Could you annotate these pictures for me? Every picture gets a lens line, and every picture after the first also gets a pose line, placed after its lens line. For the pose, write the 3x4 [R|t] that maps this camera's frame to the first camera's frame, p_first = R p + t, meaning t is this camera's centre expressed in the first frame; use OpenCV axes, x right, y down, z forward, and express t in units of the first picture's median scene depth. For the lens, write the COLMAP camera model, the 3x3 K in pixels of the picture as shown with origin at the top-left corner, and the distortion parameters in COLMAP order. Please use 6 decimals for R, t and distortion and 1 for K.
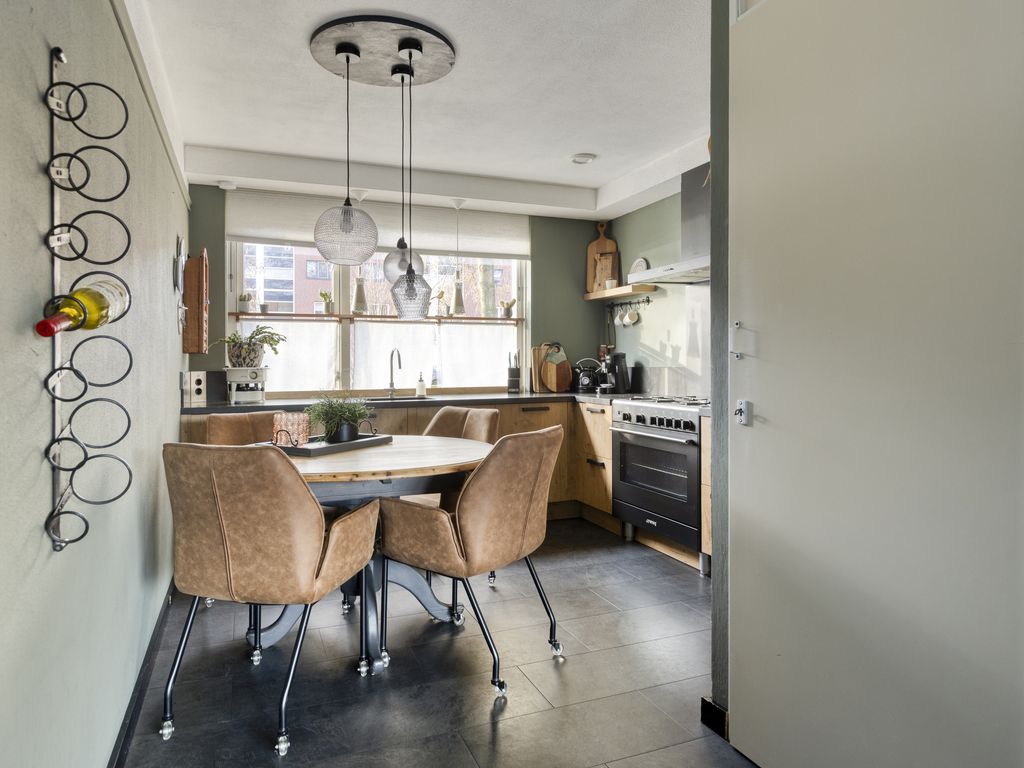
lens RADIAL K [[672.8, 0, 514.0], [0, 672.8, 357.8], [0, 0, 1]] dist [0.000632, -0.001837]
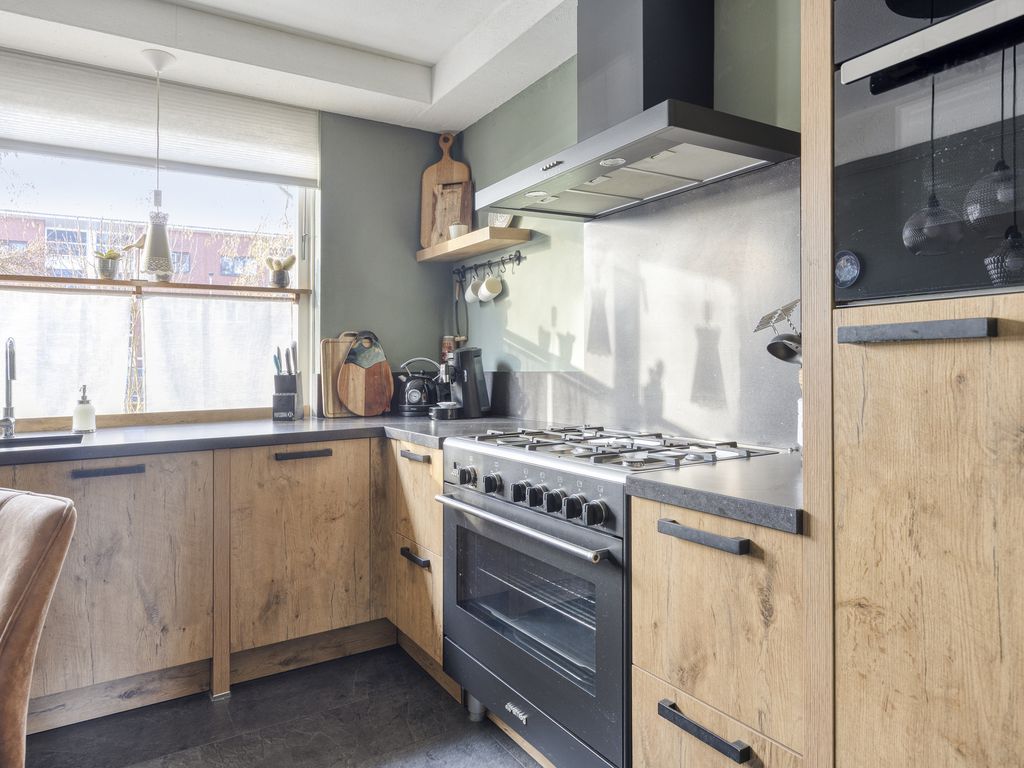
lens RADIAL K [[672.8, 0, 514.0], [0, 672.8, 357.8], [0, 0, 1]] dist [0.000632, -0.001837]
pose [[0.986453, -0.002178, 0.164027, 0.105102], [0.003121, 0.999980, -0.005491, 0.004911], [-0.164012, 0.005929, 0.986441, 0.451248]]
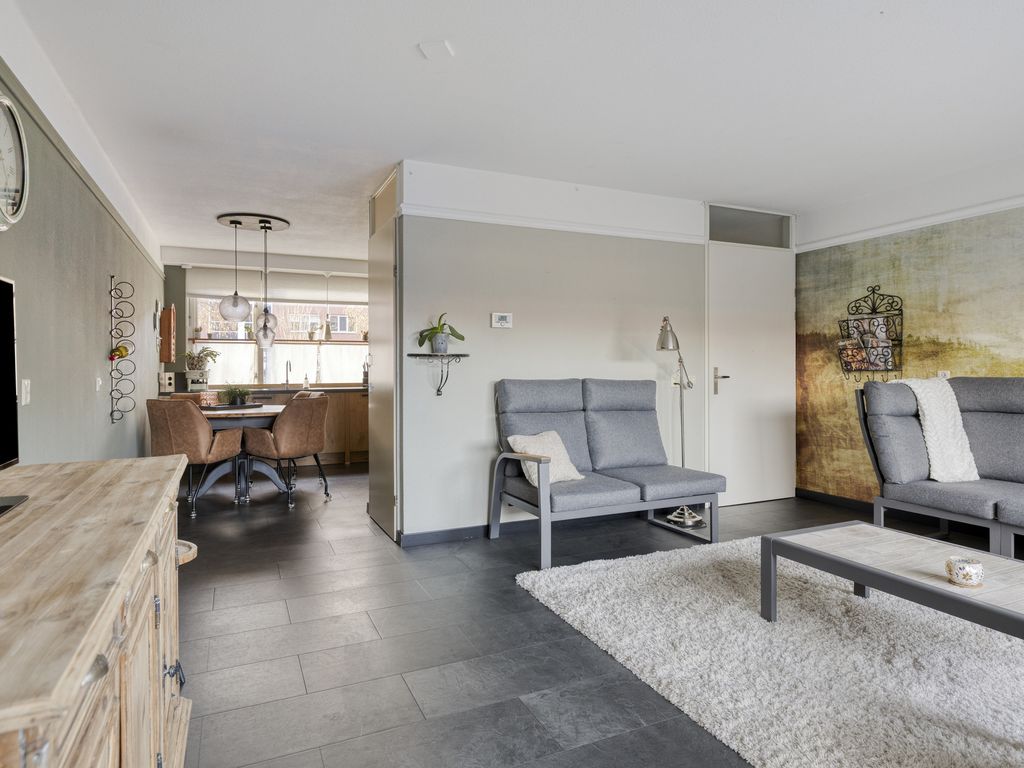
lens RADIAL K [[621.5, 0, 512.4], [0, 621.5, 367.8], [0, 0, 1]] dist [0.000612, -0.000035]
pose [[0.999085, 0.004003, 0.042576, 0.319560], [-0.004289, 0.999969, 0.006622, -0.005877], [-0.042548, -0.006799, 0.999071, -0.591381]]
